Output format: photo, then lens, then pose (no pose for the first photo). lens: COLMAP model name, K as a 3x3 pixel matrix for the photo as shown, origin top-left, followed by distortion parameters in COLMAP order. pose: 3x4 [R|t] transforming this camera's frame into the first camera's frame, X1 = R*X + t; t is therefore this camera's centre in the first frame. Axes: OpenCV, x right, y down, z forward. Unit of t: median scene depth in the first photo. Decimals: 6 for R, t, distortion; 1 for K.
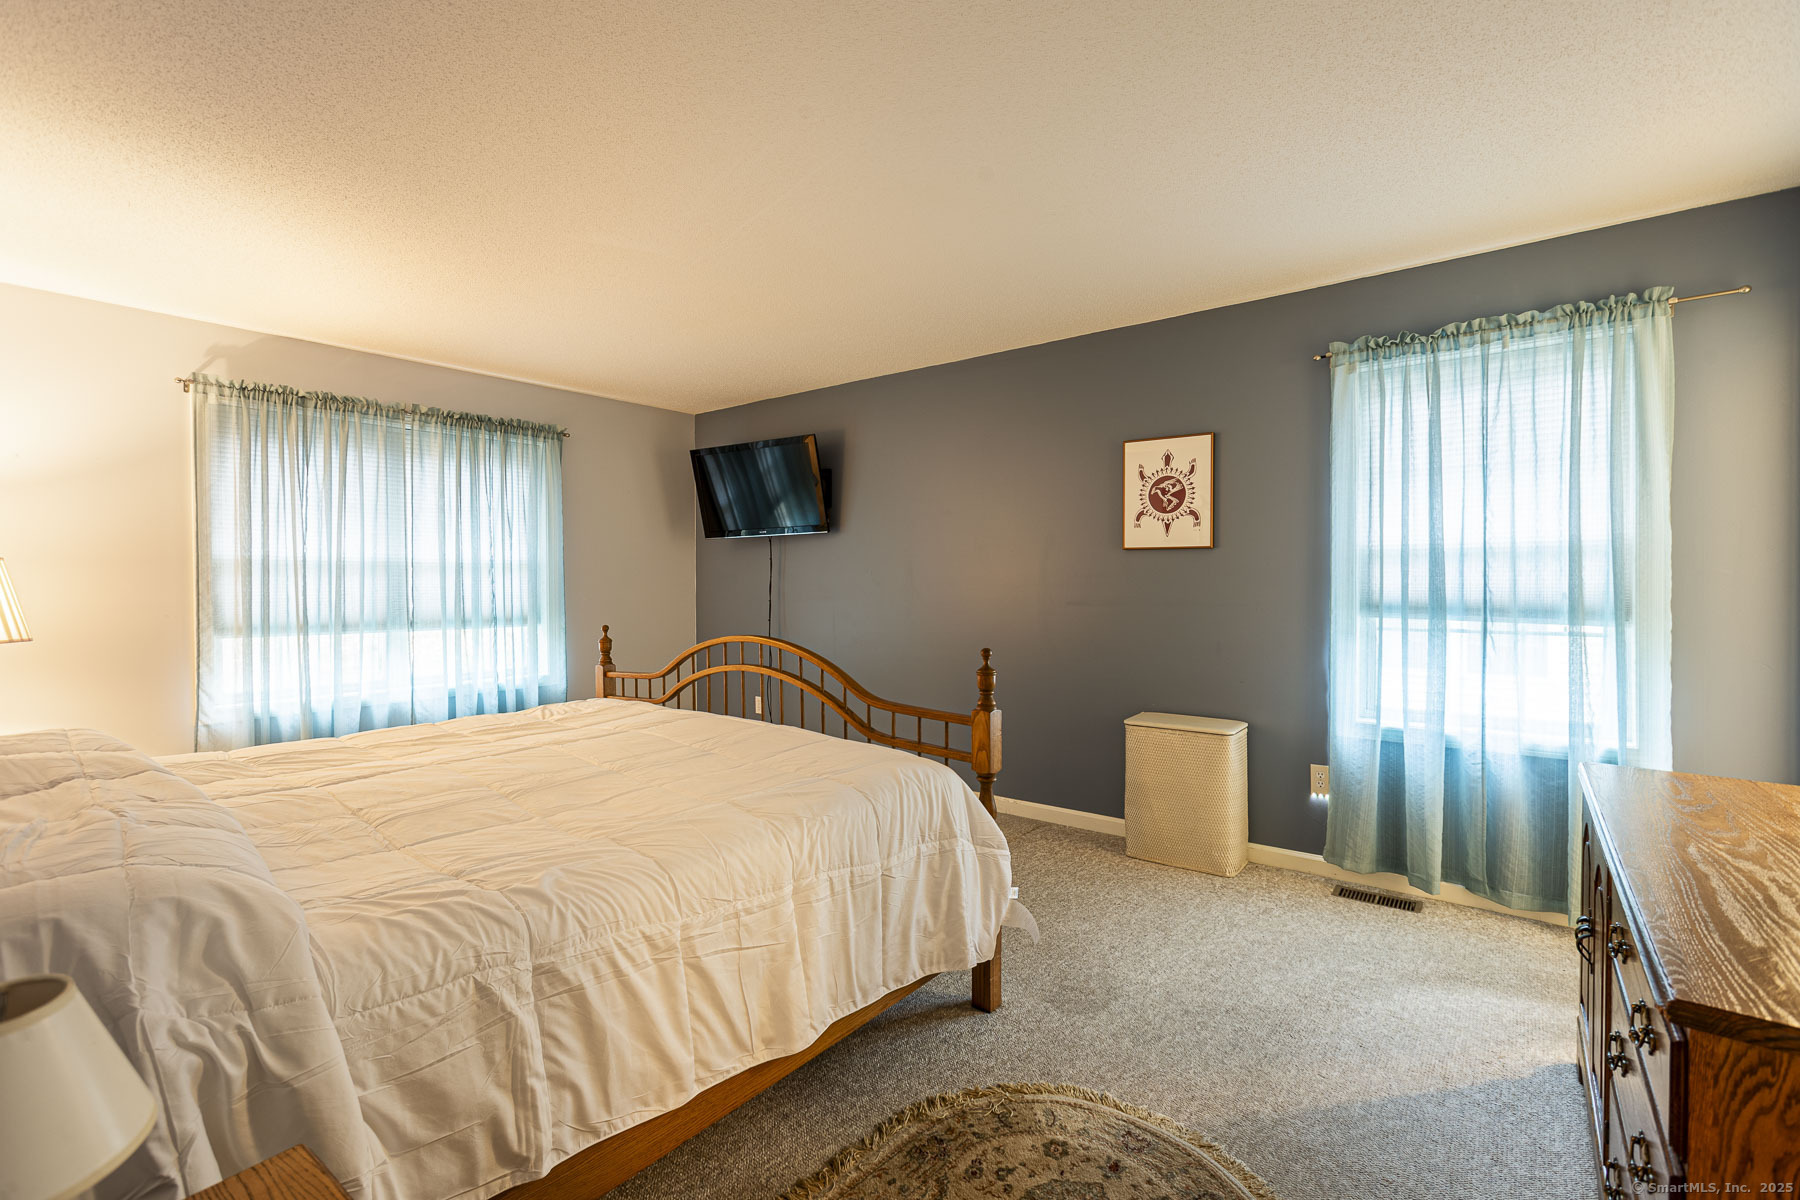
lens RADIAL K [[807.4, 0, 885.9], [0, 807.4, 584.3], [0, 0, 1]] dist [-0.006720, 0.006763]
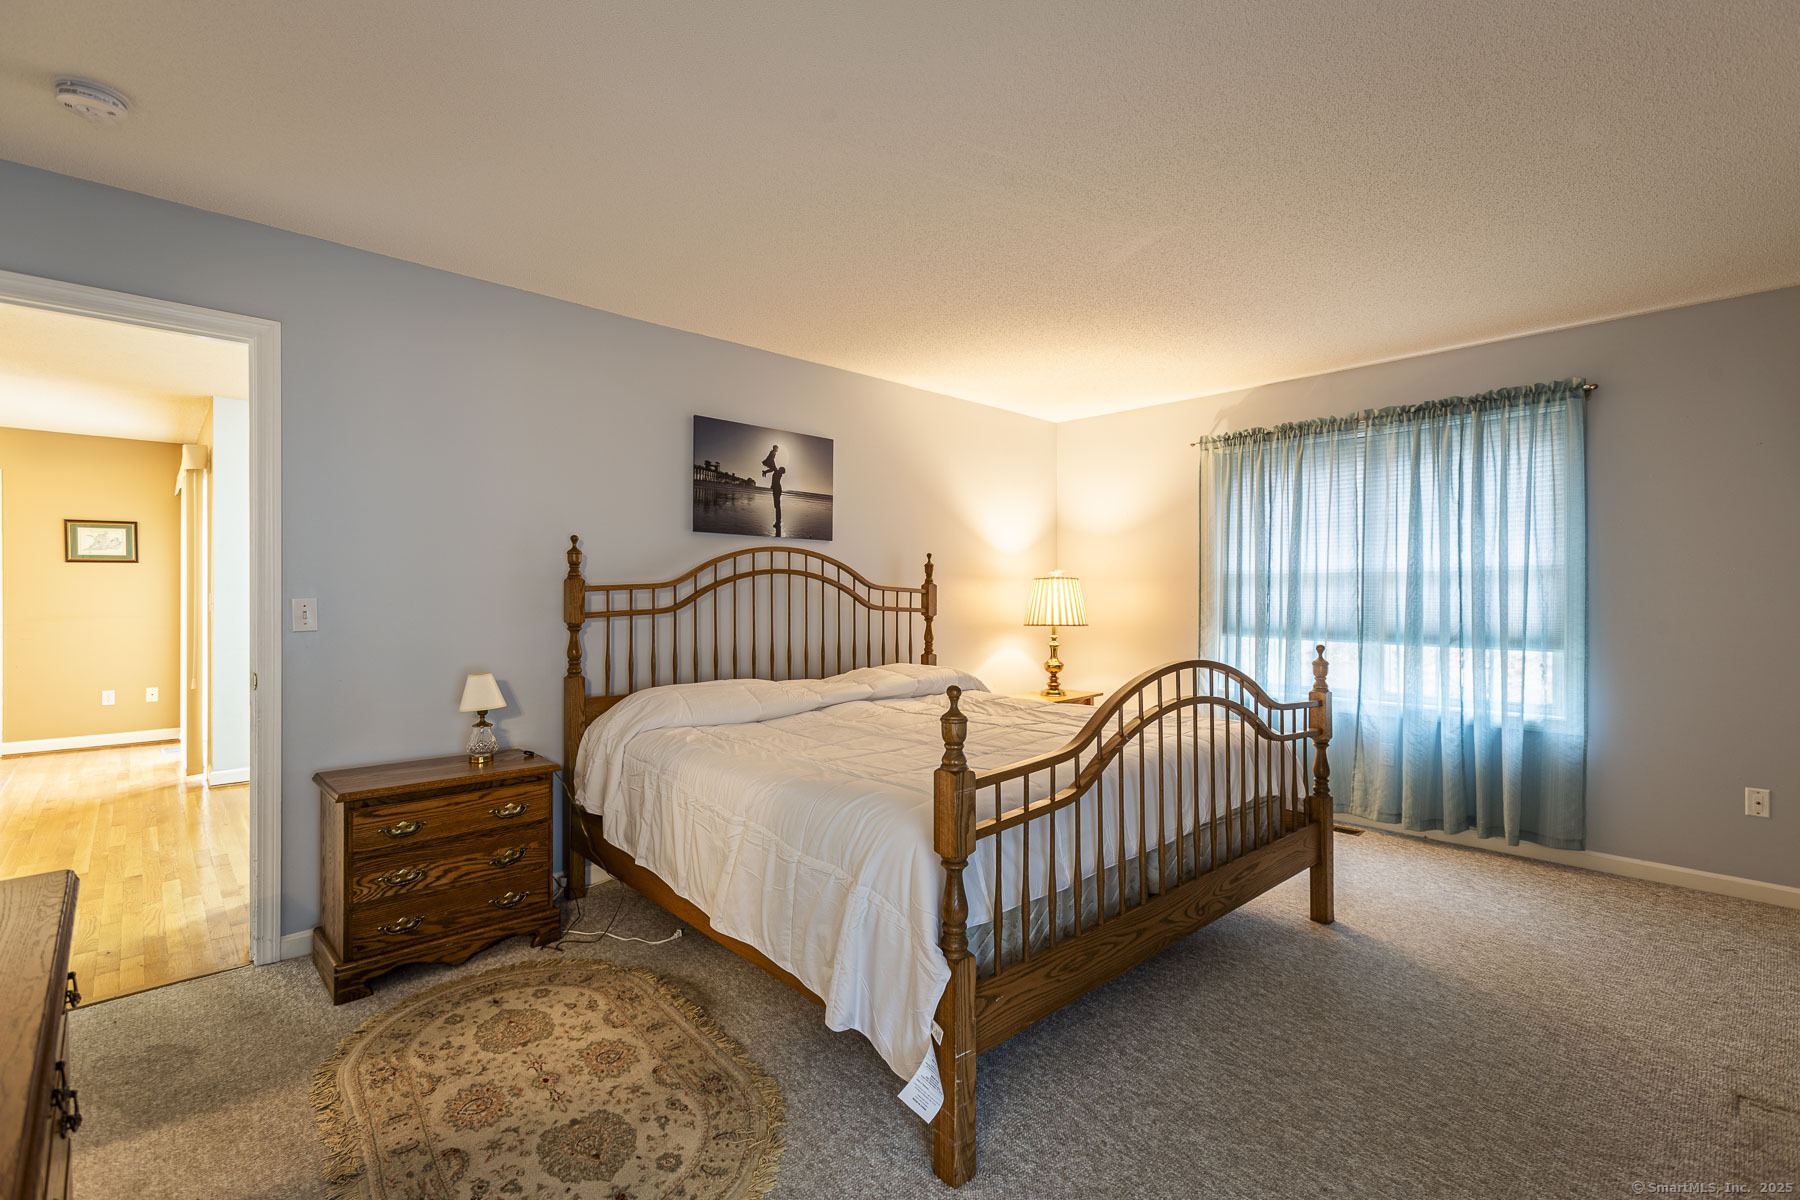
lens RADIAL K [[807.4, 0, 884.0], [0, 807.4, 595.6], [0, 0, 1]] dist [-0.006720, 0.006763]
pose [[-0.155810, 0.010433, -0.987732, 0.468368], [-0.006452, 0.999912, 0.011579, -0.006659], [0.987766, 0.008177, -0.155729, 0.575235]]
